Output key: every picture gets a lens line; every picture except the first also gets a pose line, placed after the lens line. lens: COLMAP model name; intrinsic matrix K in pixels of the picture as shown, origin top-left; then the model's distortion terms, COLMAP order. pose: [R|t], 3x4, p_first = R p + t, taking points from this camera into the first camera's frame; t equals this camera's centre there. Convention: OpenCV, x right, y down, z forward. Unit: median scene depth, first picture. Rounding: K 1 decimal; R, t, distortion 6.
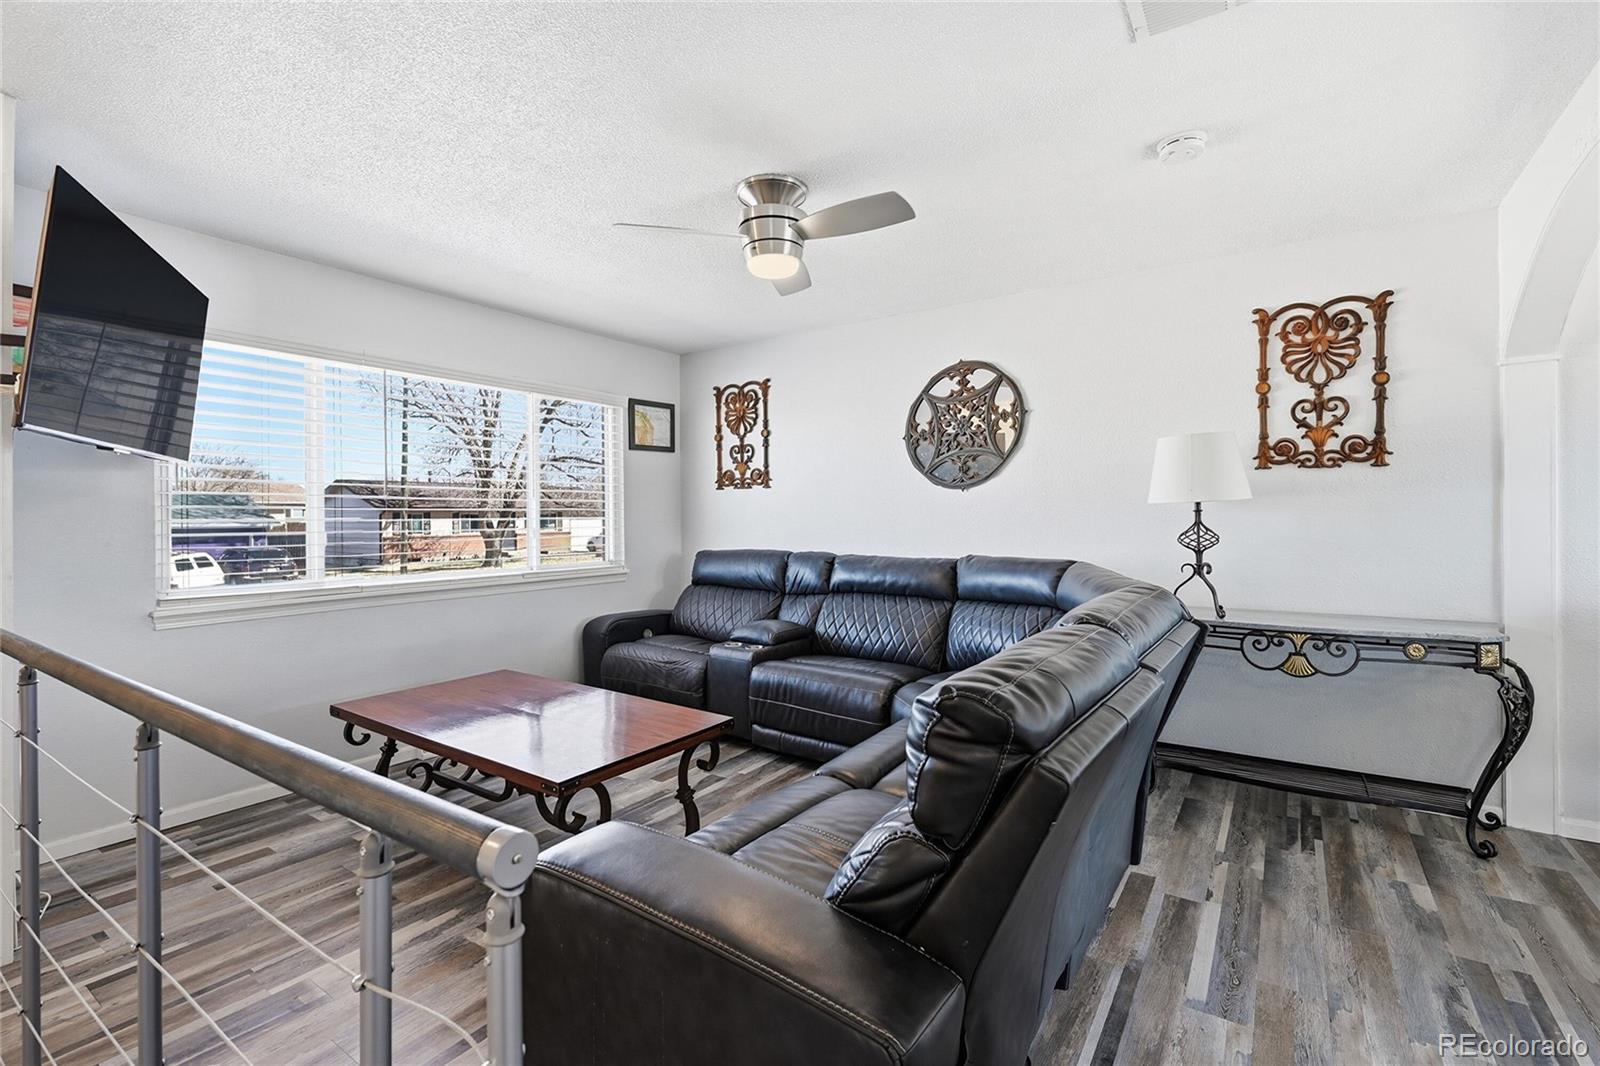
lens RADIAL K [[710.8, 0, 804.9], [0, 710.8, 523.3], [0, 0, 1]] dist [0.002005, -0.000151]
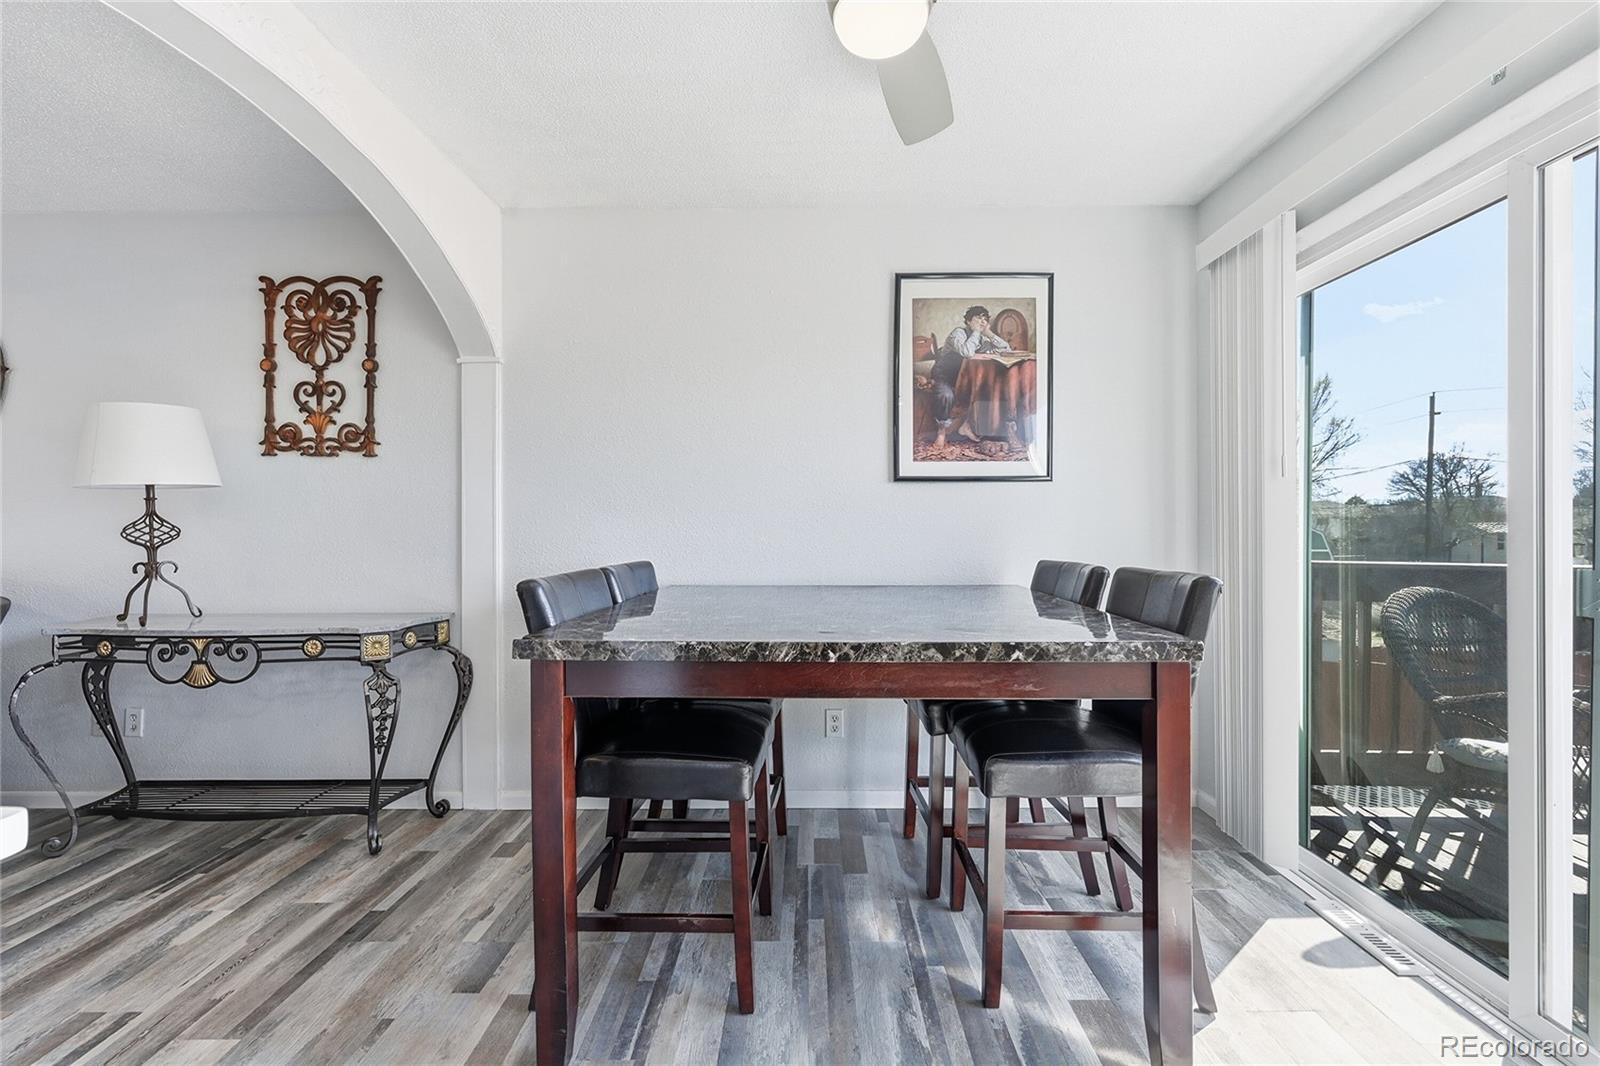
lens RADIAL K [[710.8, 0, 787.1], [0, 710.8, 532.9], [0, 0, 1]] dist [0.002005, -0.000151]
pose [[0.836772, 0.006068, 0.547518, 0.732864], [0.000405, 0.999931, -0.011702, 0.033235], [-0.547552, 0.010014, 0.836712, -0.108721]]
